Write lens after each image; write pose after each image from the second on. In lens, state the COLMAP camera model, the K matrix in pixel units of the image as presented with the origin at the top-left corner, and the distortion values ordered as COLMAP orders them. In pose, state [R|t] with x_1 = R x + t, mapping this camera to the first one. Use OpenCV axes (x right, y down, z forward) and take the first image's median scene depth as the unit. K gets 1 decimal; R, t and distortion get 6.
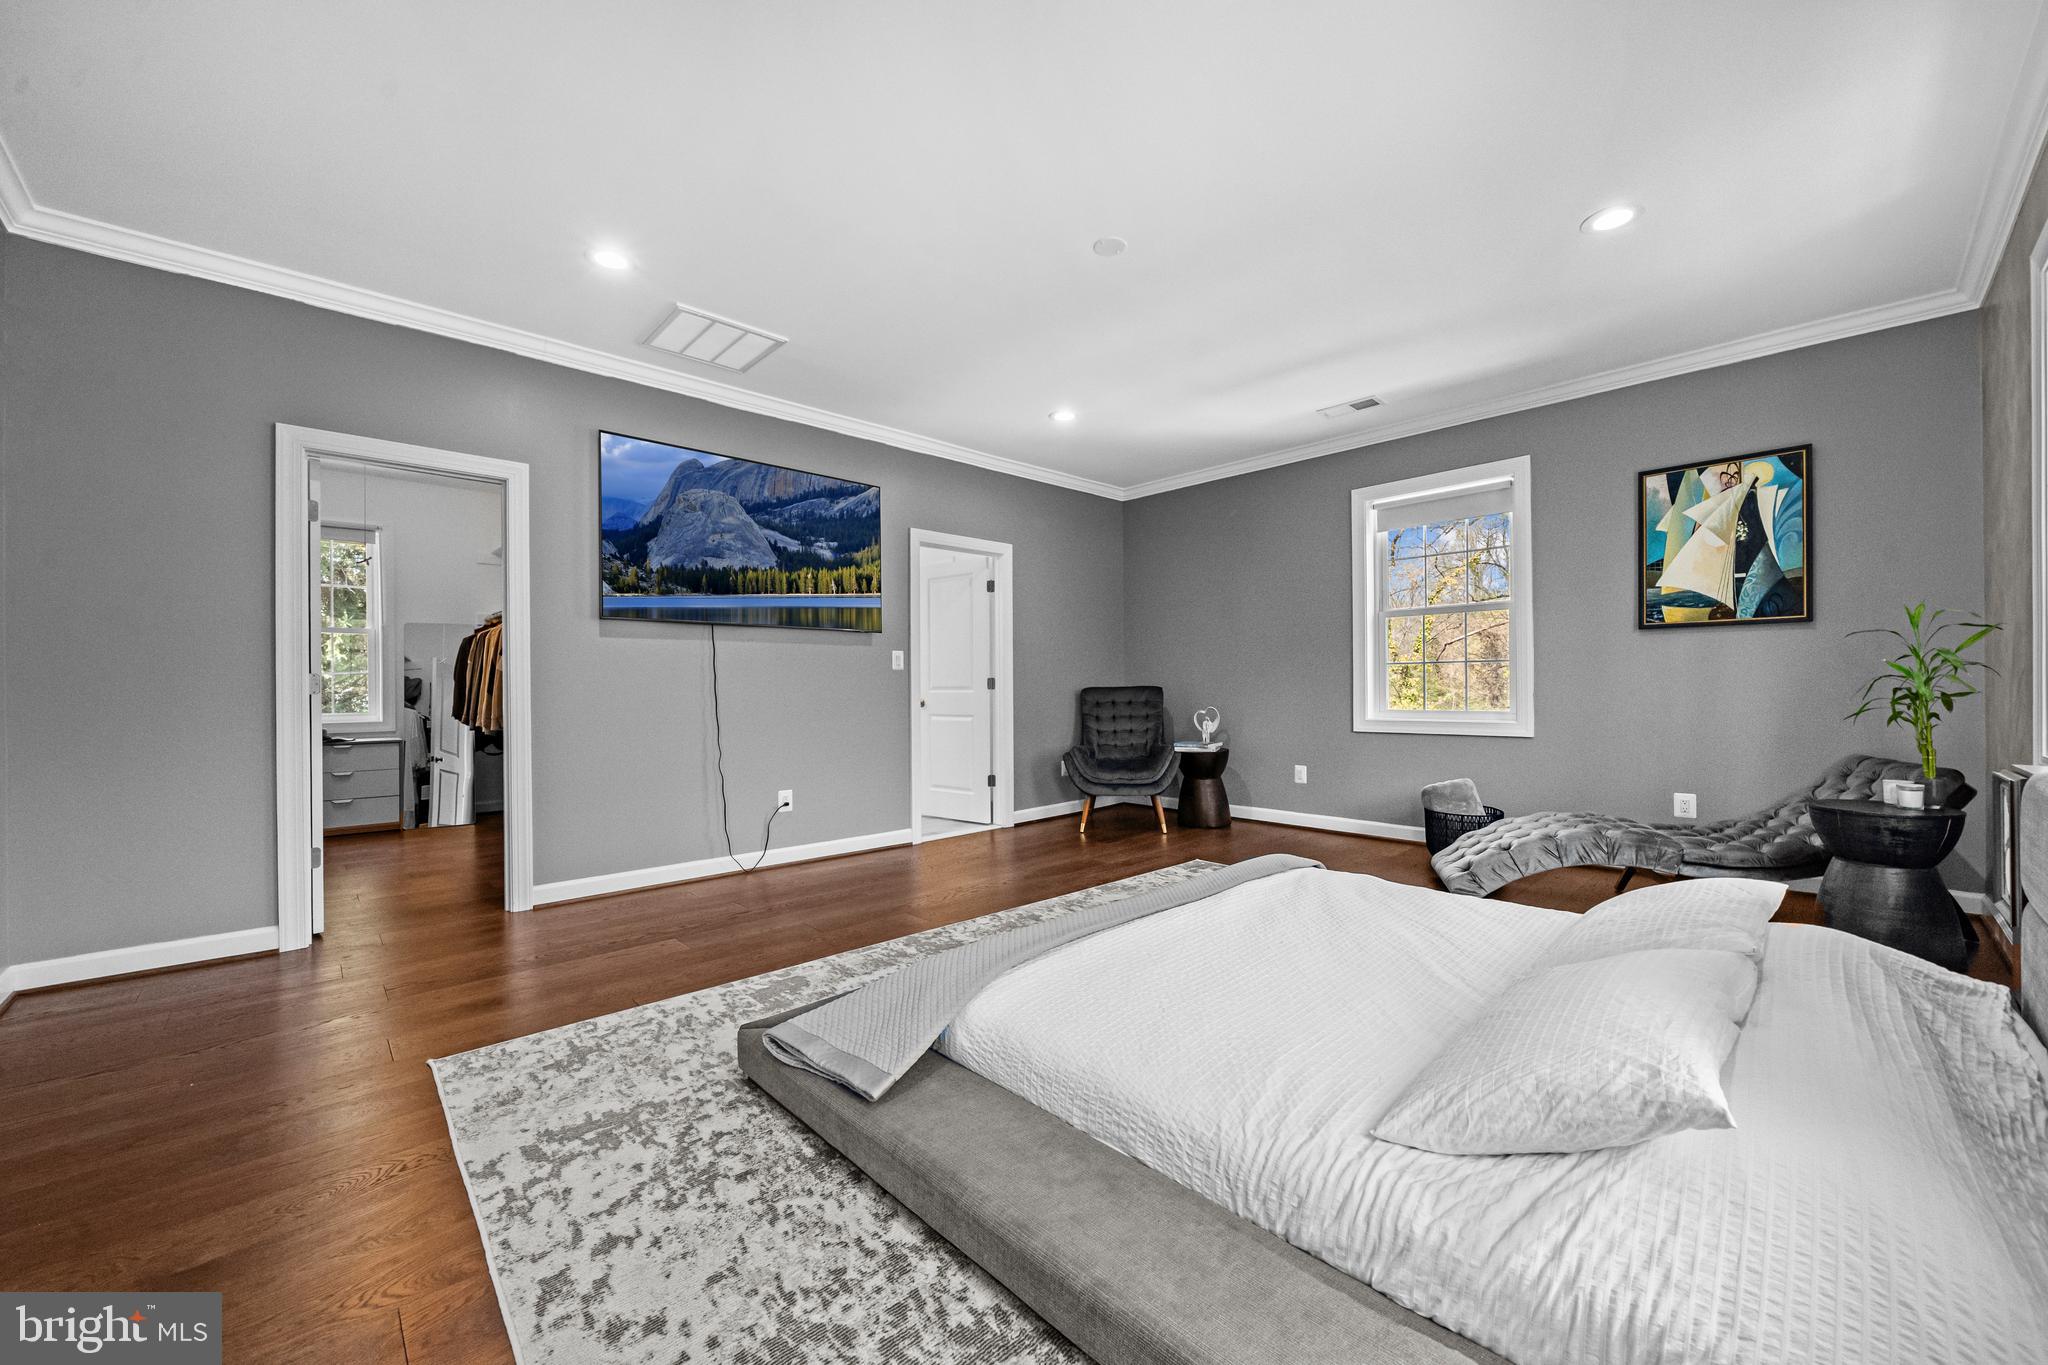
lens RADIAL K [[768.6, 0, 1015.3], [0, 768.6, 684.5], [0, 0, 1]] dist [-0.002319, -0.000120]
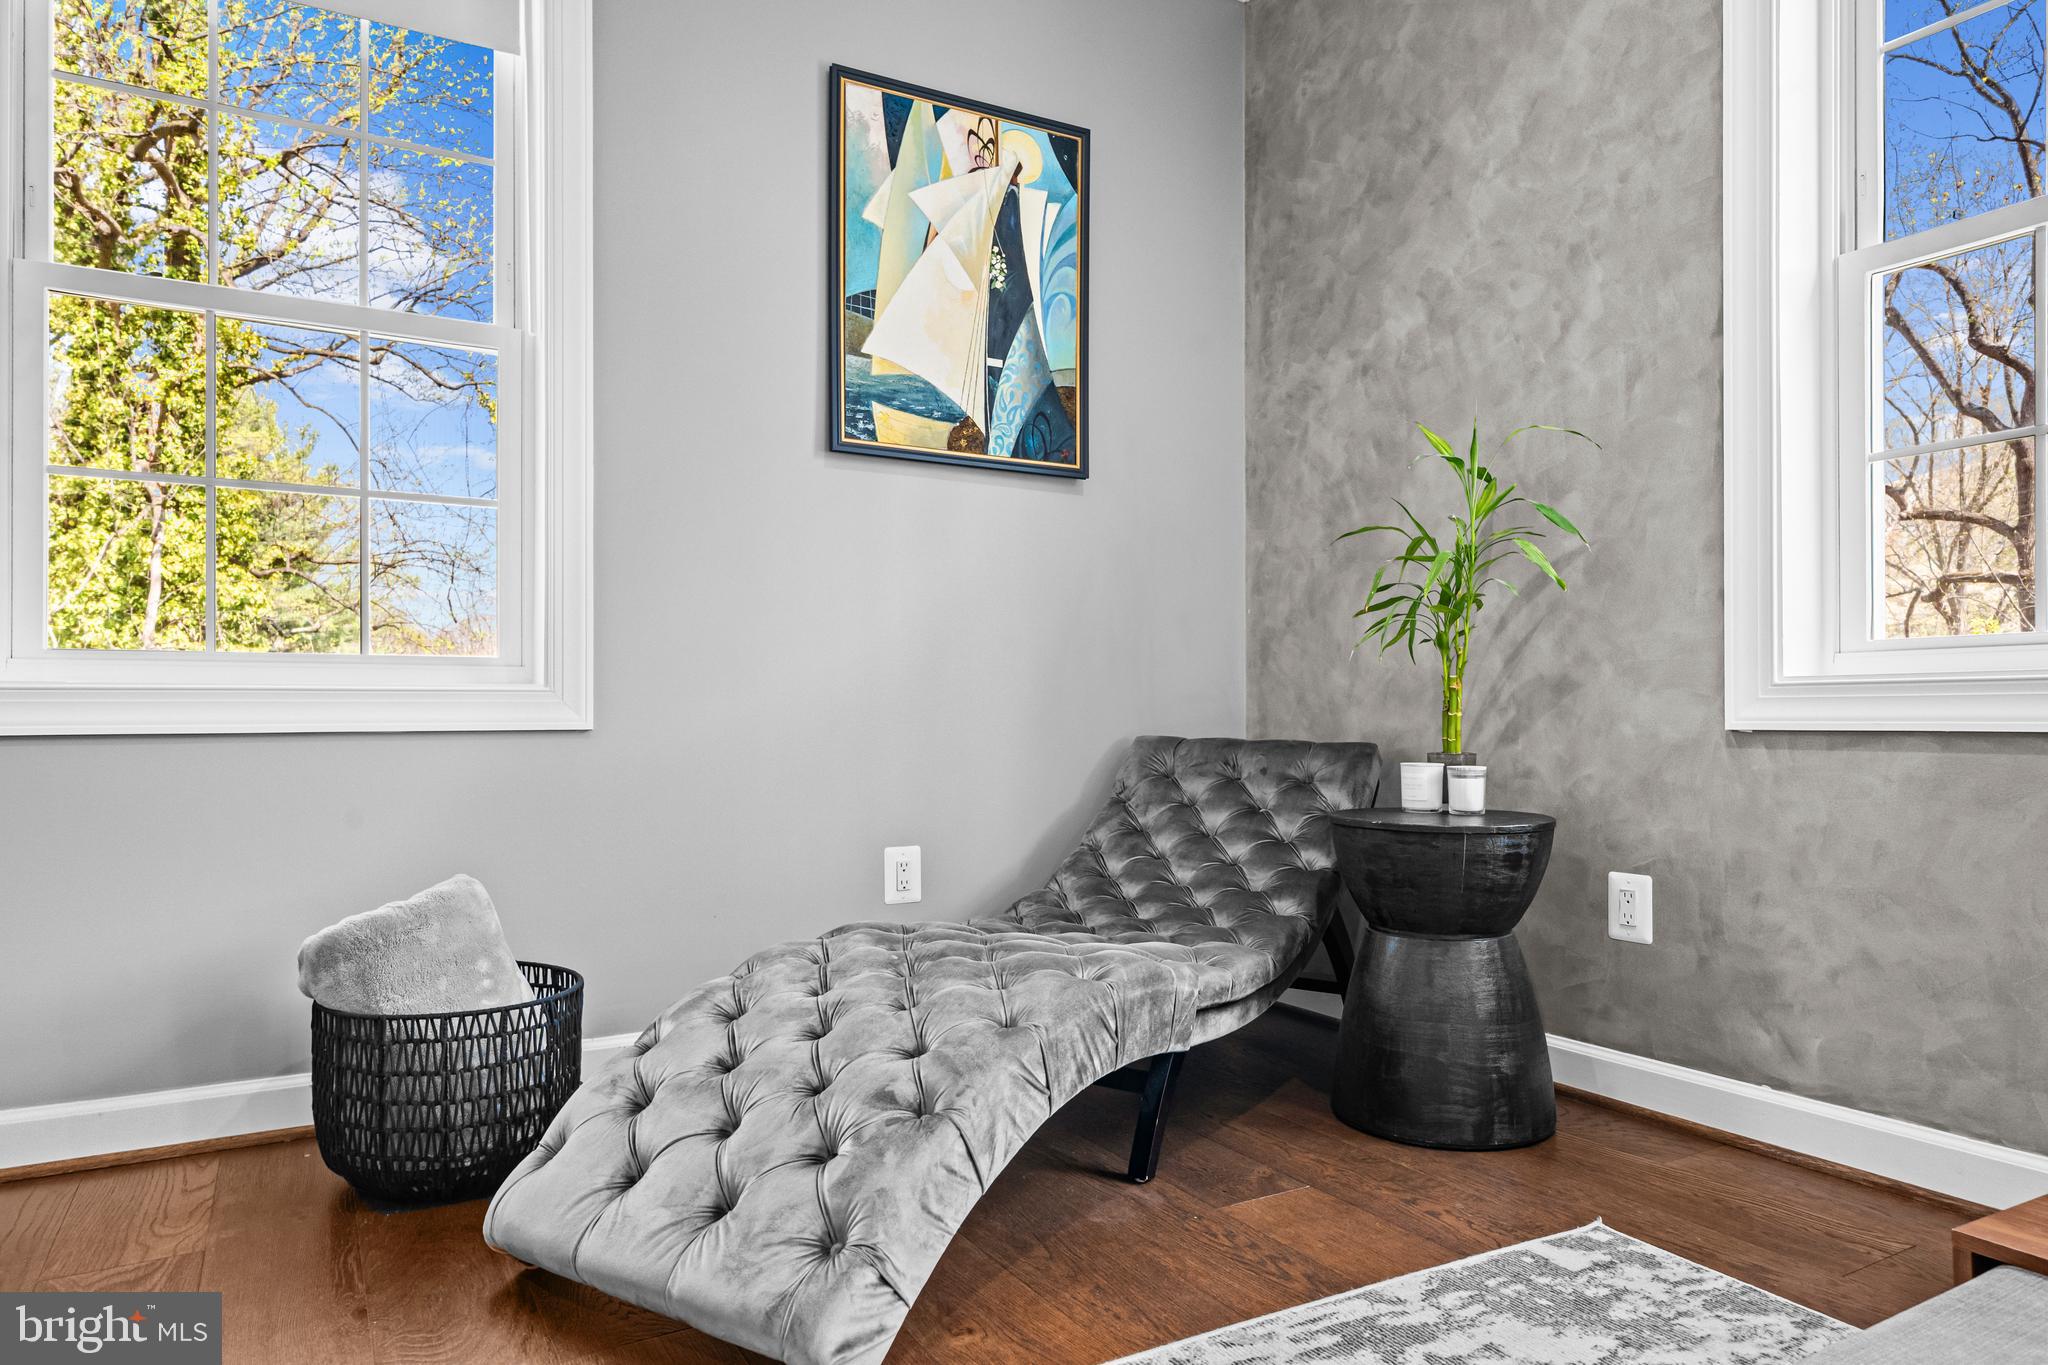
lens RADIAL K [[1261.9, 0, 1021.2], [0, 1261.9, 707.8], [0, 0, 1]] dist [0.002035, 0.000702]
pose [[0.229035, 0.015541, 0.973294, 0.216768], [-0.004219, 0.999879, -0.014973, 0.081244], [-0.973409, -0.000677, 0.229073, 0.843677]]
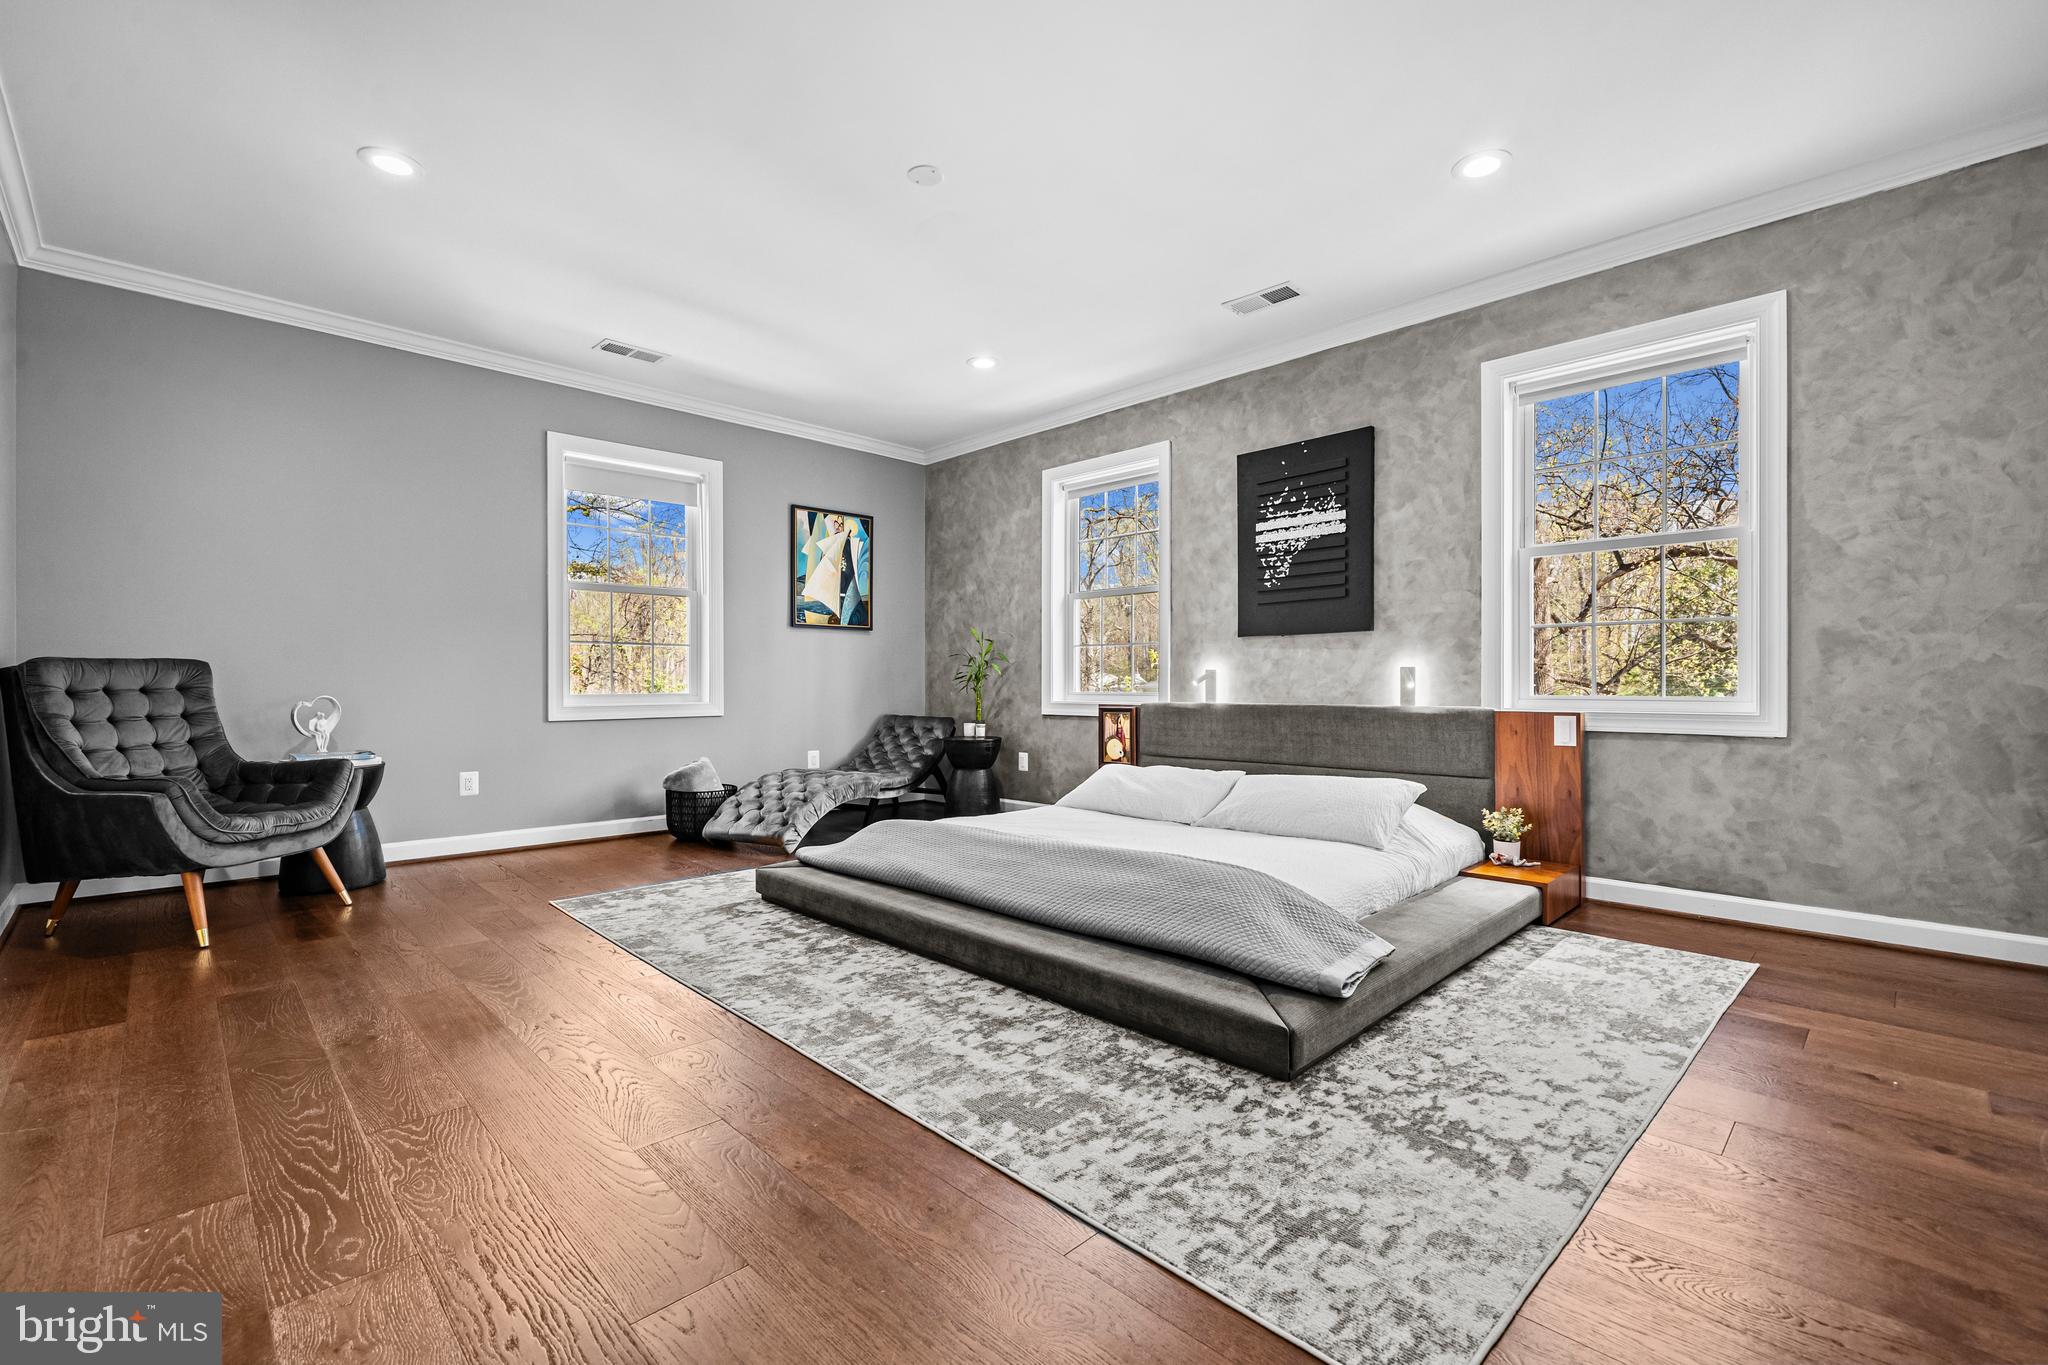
lens RADIAL K [[877.1, 0, 1015.8], [0, 877.1, 684.4], [0, 0, 1]] dist [-0.002101, -0.000023]
pose [[-0.014391, 0.006016, 0.999878, -0.738183], [-0.003610, 0.999975, -0.006069, 0.036172], [-0.999890, -0.003696, -0.014369, 0.727120]]
